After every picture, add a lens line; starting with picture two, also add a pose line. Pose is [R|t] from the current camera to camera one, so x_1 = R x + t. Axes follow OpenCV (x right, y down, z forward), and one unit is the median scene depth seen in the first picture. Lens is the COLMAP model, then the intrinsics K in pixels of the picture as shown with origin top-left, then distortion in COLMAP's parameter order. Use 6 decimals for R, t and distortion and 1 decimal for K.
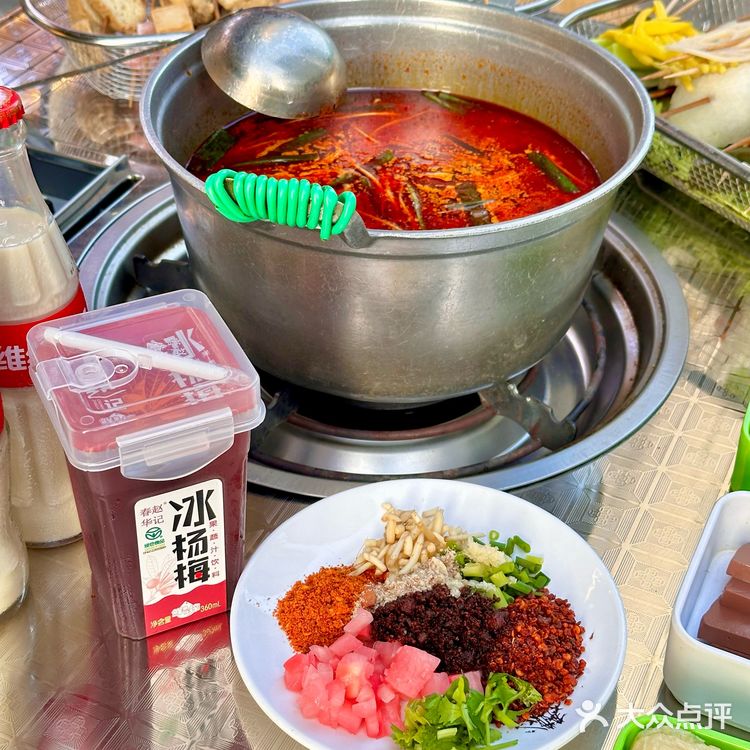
lens RADIAL K [[1441.7, 0, 378.7], [0, 1441.7, 375.9], [0, 0, 1]] dist [0.154628, 0.000000]
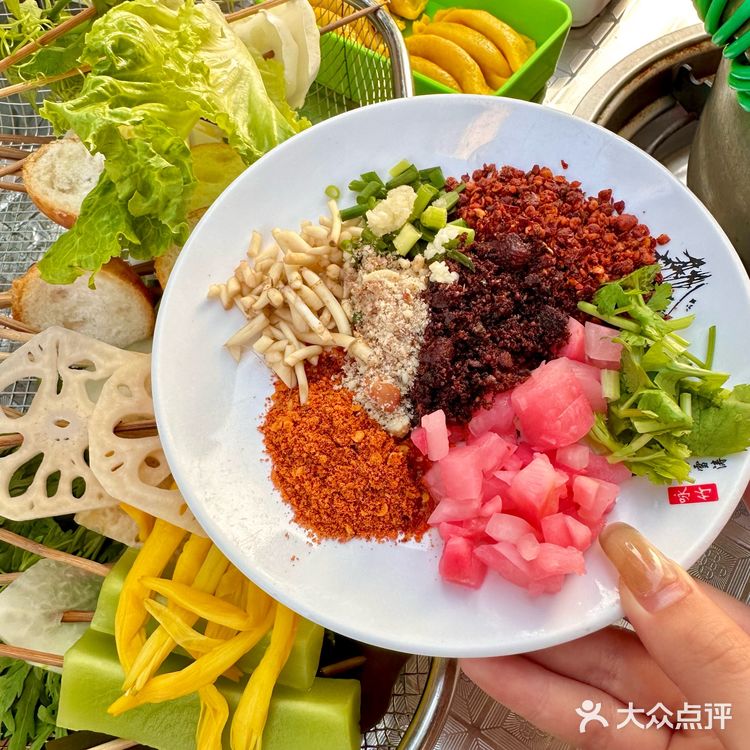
lens RADIAL K [[695.4, 0, 360.7], [0, 695.4, 371.0], [0, 0, 1]] dist [0.059715, 0.000000]
pose [[0.463110, -0.840009, 0.282691, -0.086466], [0.607535, 0.533100, 0.588817, -0.035450], [-0.645314, -0.100942, 0.757219, 0.767928]]
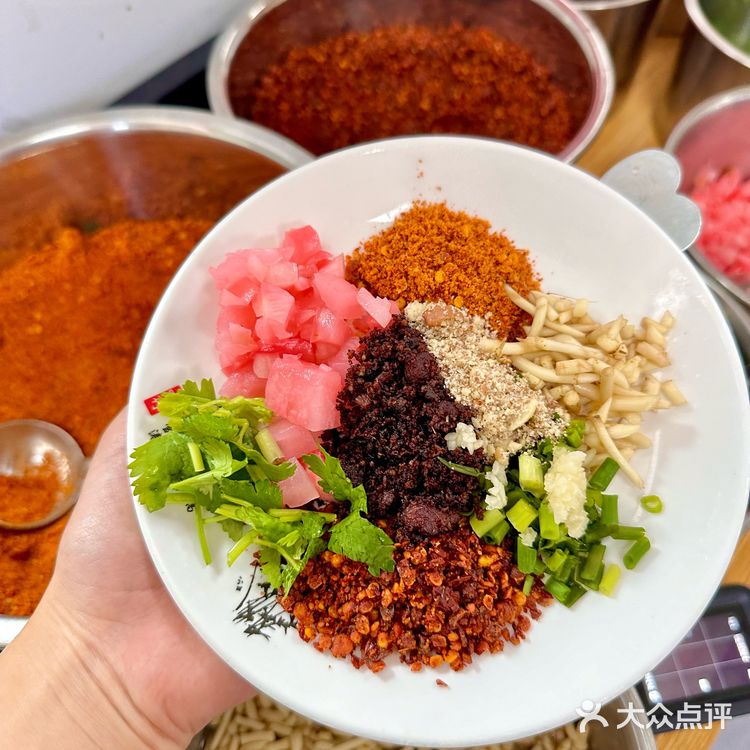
lens RADIAL K [[695.4, 0, 358.9], [0, 695.4, 376.9], [0, 0, 1]] dist [0.059715, 0.000000]
pose [[0.122428, 0.952617, -0.278447, 0.100524], [-0.566243, 0.297459, 0.768692, -0.057316], [0.815096, 0.063559, 0.575829, 0.779952]]
